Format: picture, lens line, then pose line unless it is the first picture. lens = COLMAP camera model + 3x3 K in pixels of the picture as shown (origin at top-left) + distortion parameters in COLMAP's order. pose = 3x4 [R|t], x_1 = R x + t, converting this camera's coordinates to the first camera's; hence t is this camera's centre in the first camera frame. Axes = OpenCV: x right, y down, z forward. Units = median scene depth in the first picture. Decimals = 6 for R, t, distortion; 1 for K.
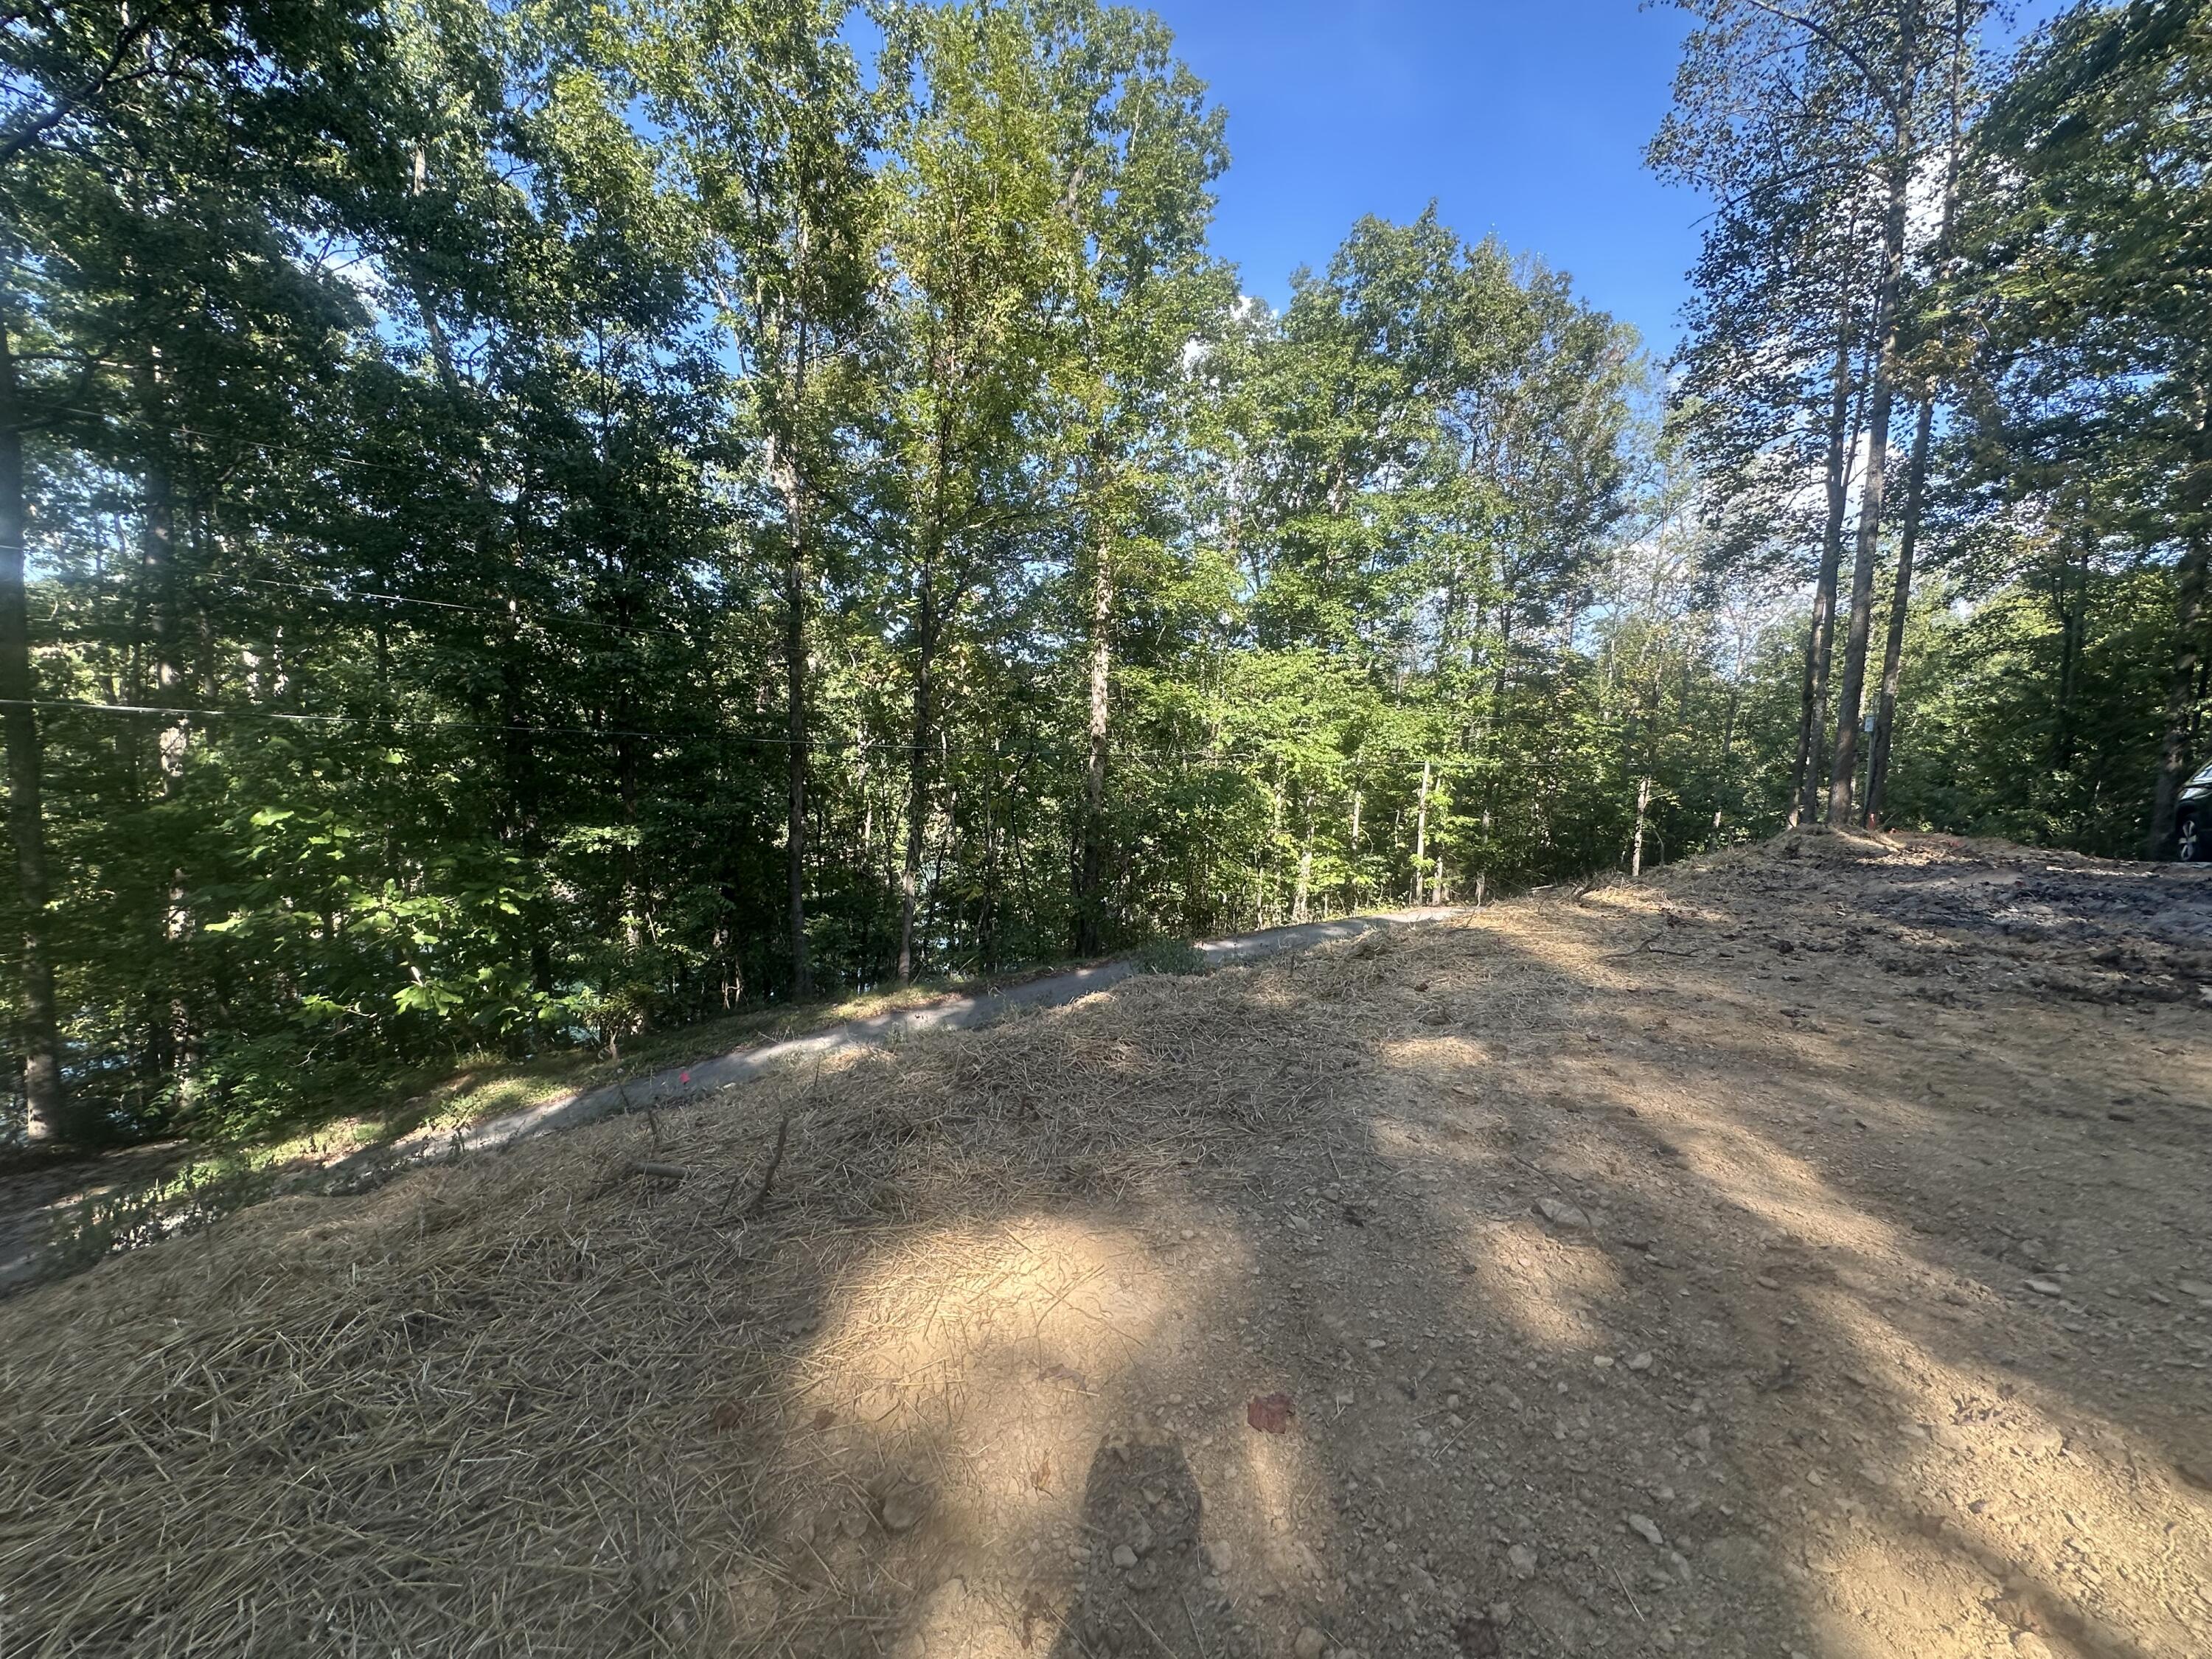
lens RADIAL K [[903.2, 0, 1104.0], [0, 903.2, 829.6], [0, 0, 1]] dist [-0.003040, 0.000400]
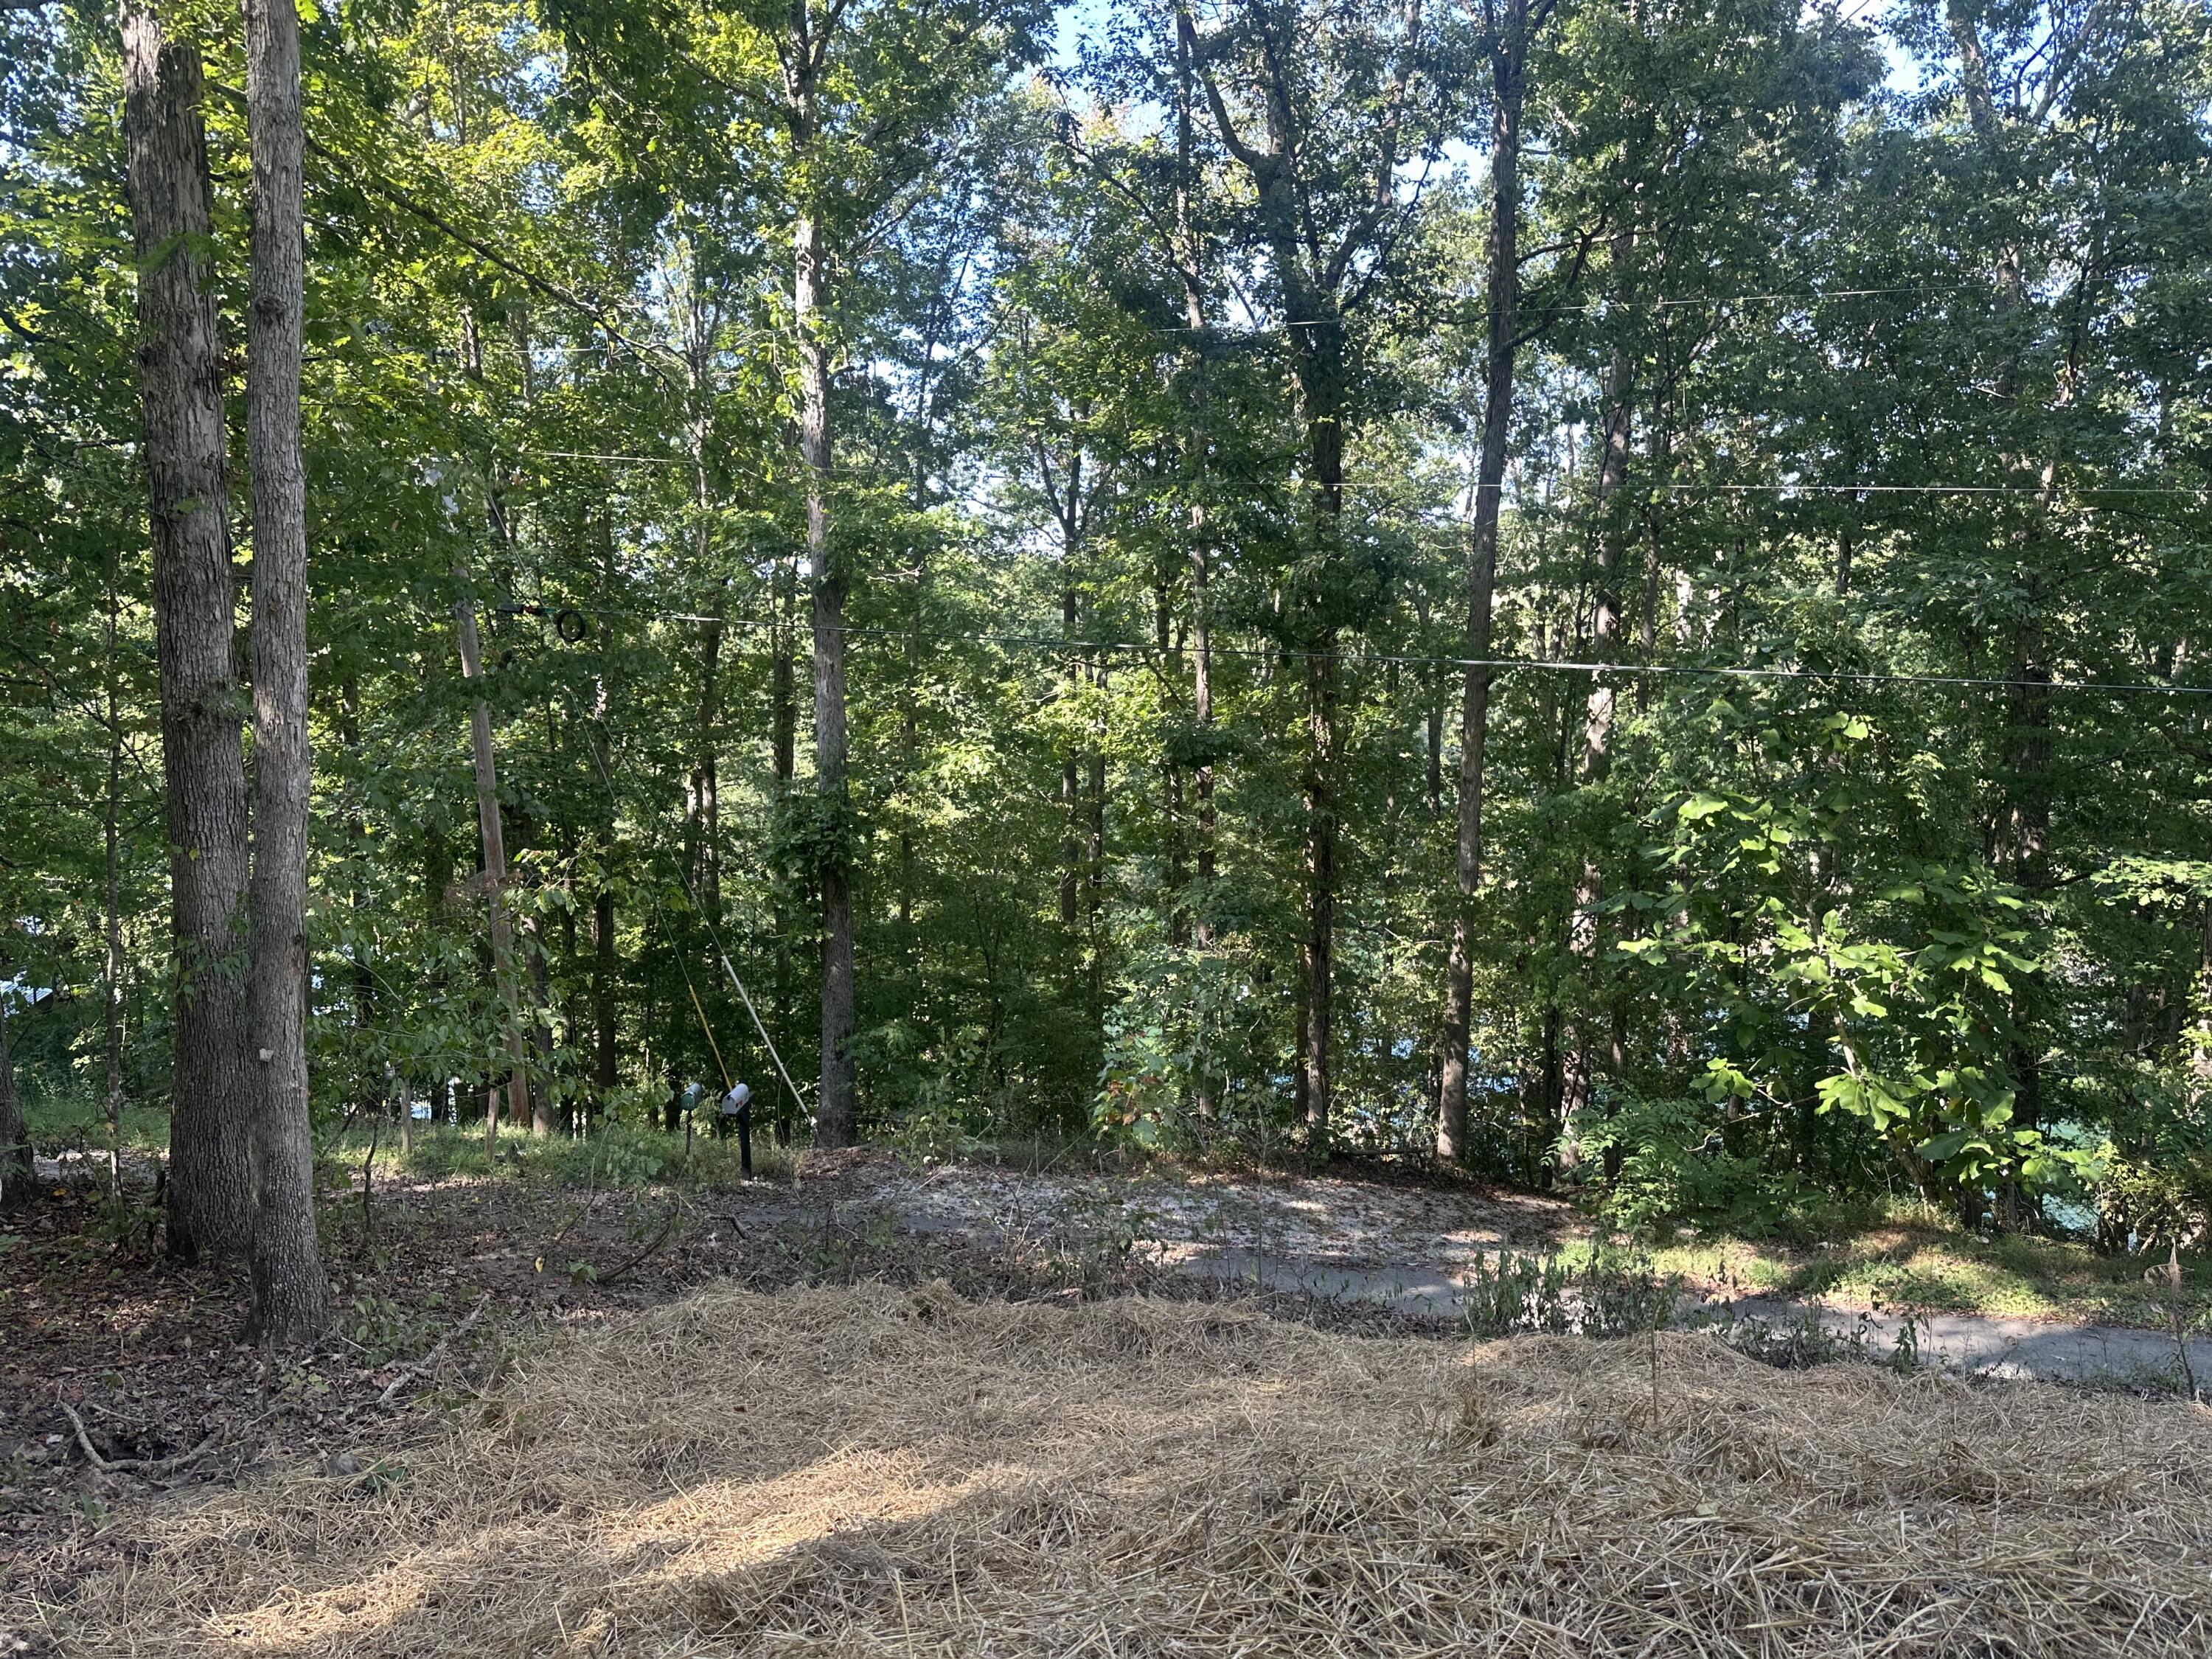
lens RADIAL K [[1542.3, 0, 1126.2], [0, 1542.3, 843.5], [0, 0, 1]] dist [0.080679, -0.101440]
pose [[0.467242, 0.080690, -0.880440, -0.010633], [-0.085997, 0.995252, 0.045575, -0.001525], [0.879937, 0.054420, 0.471962, -0.007696]]
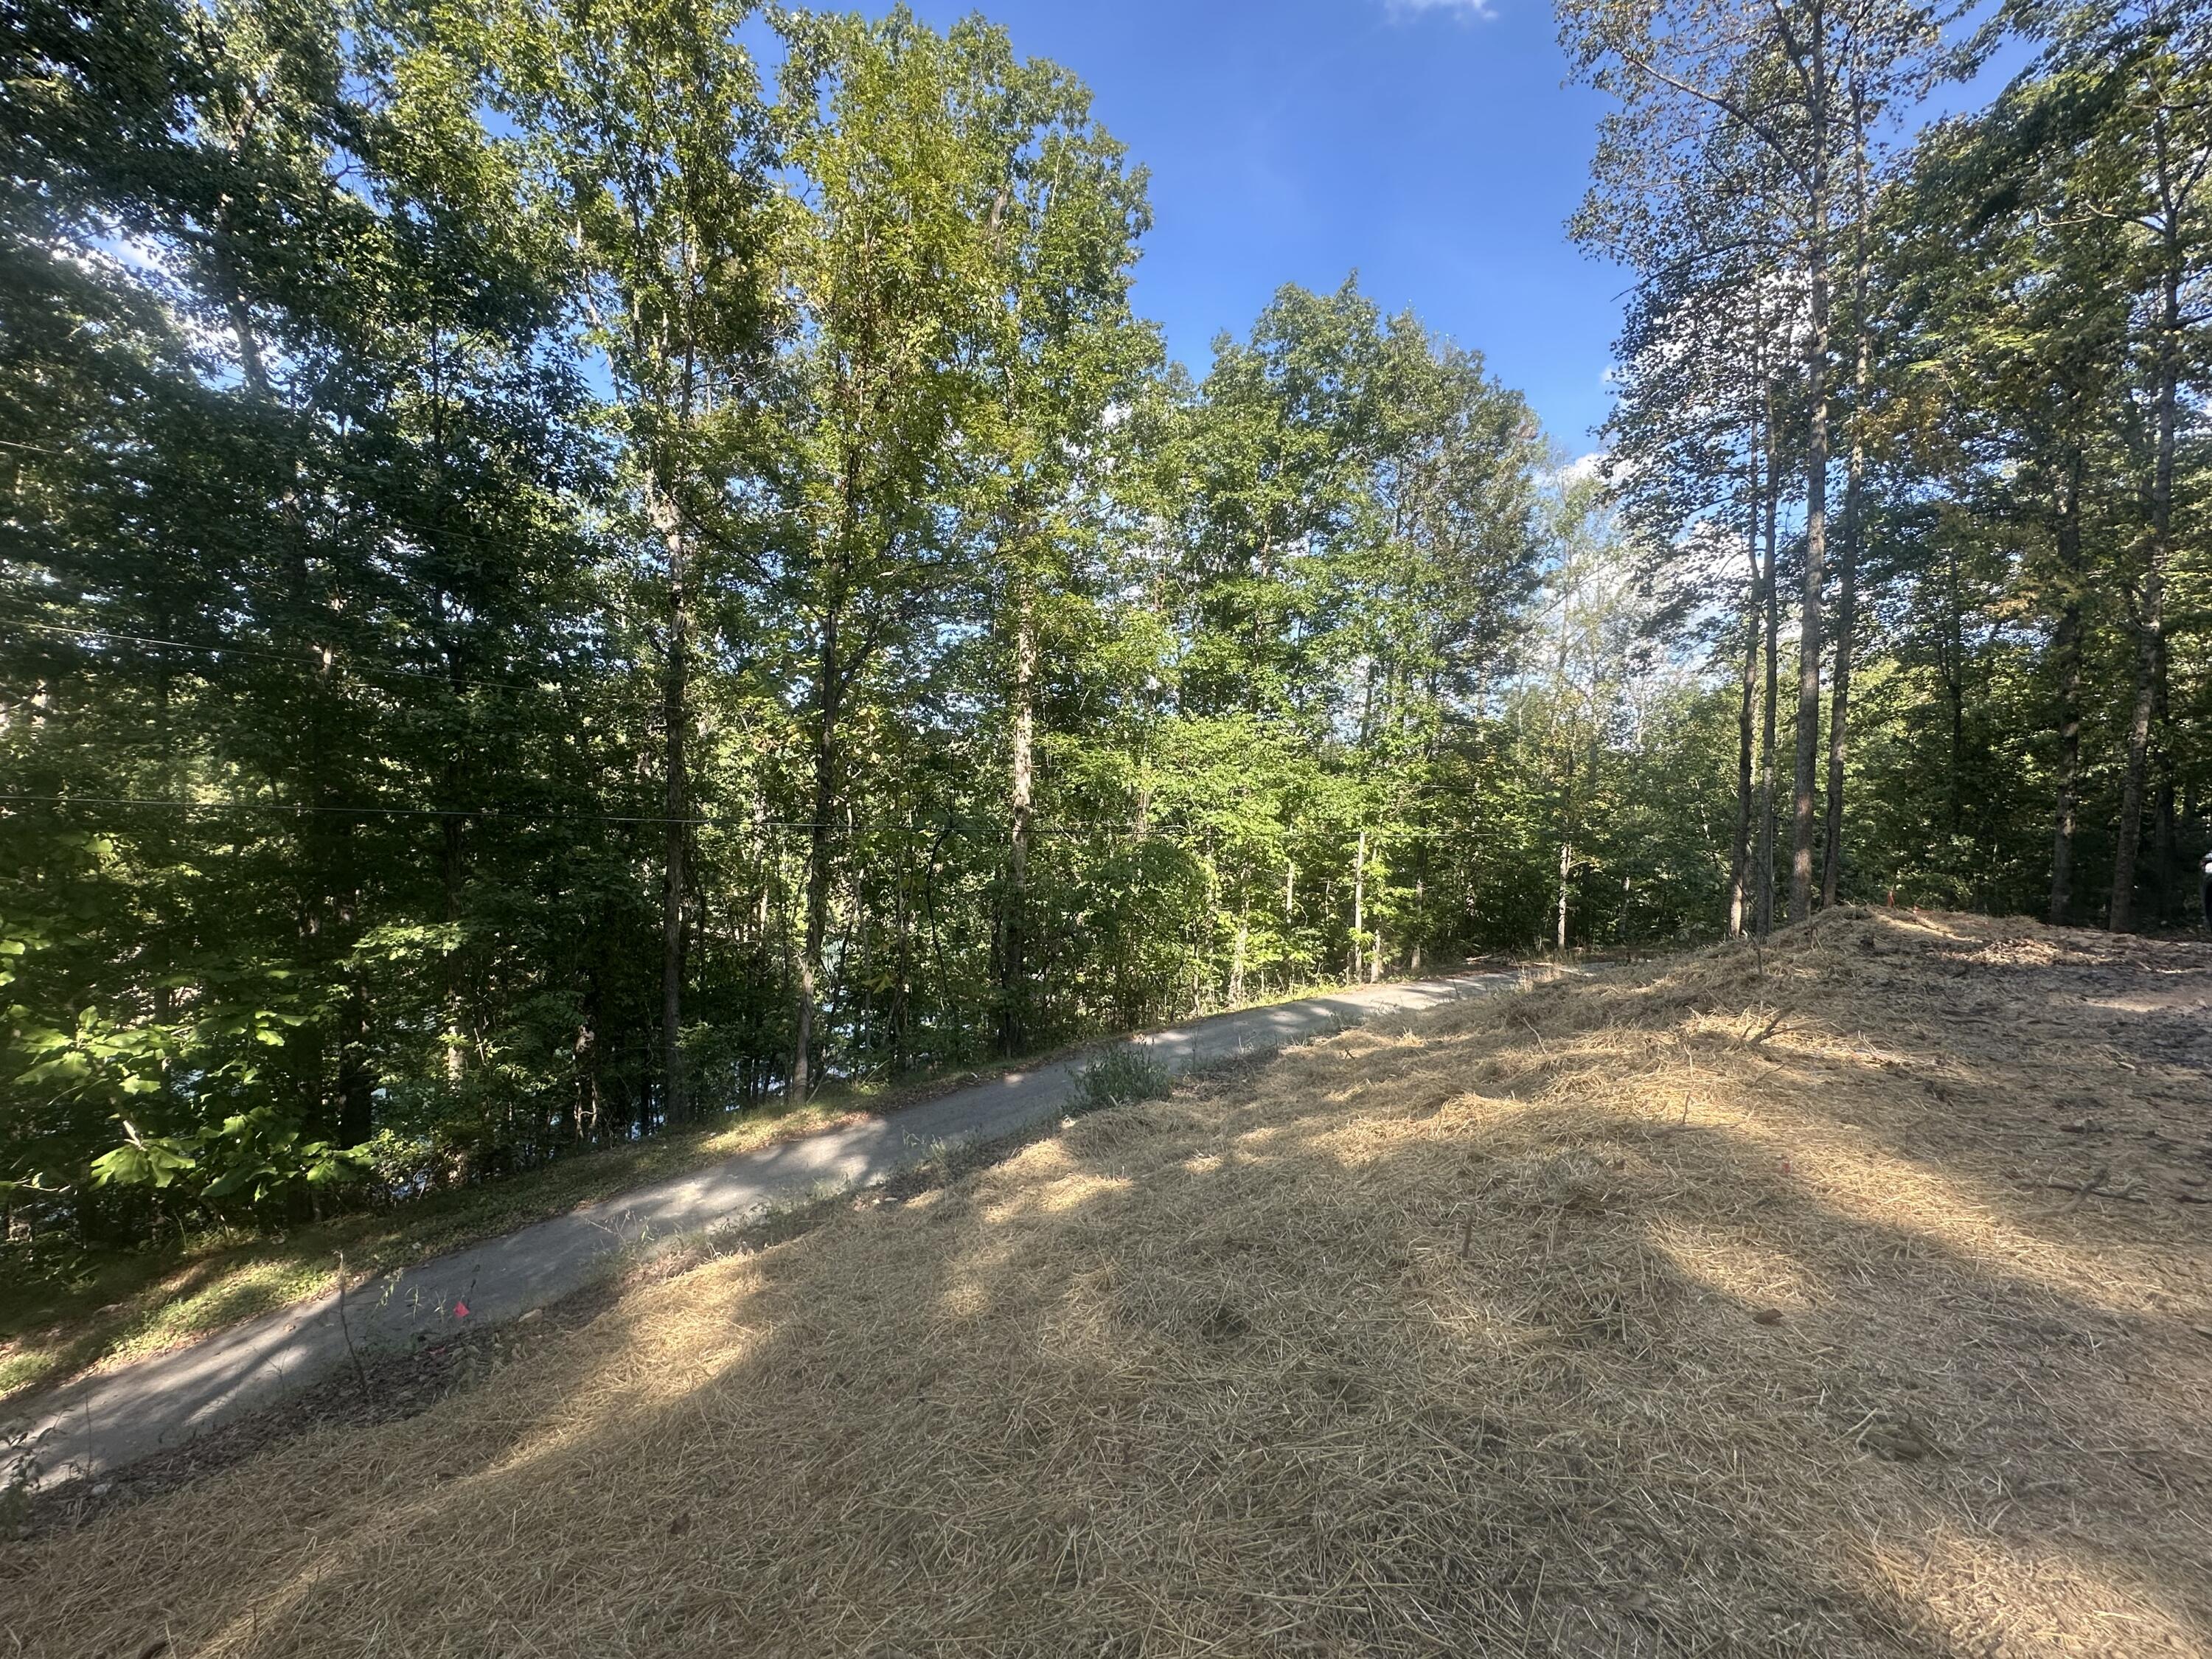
lens RADIAL K [[903.2, 0, 1105.9], [0, 903.2, 830.8], [0, 0, 1]] dist [-0.003040, 0.000400]
pose [[0.994921, -0.008141, 0.100331, -0.016810], [0.015443, 0.997269, -0.072216, -0.015022], [-0.099469, 0.073399, 0.992330, 0.102287]]
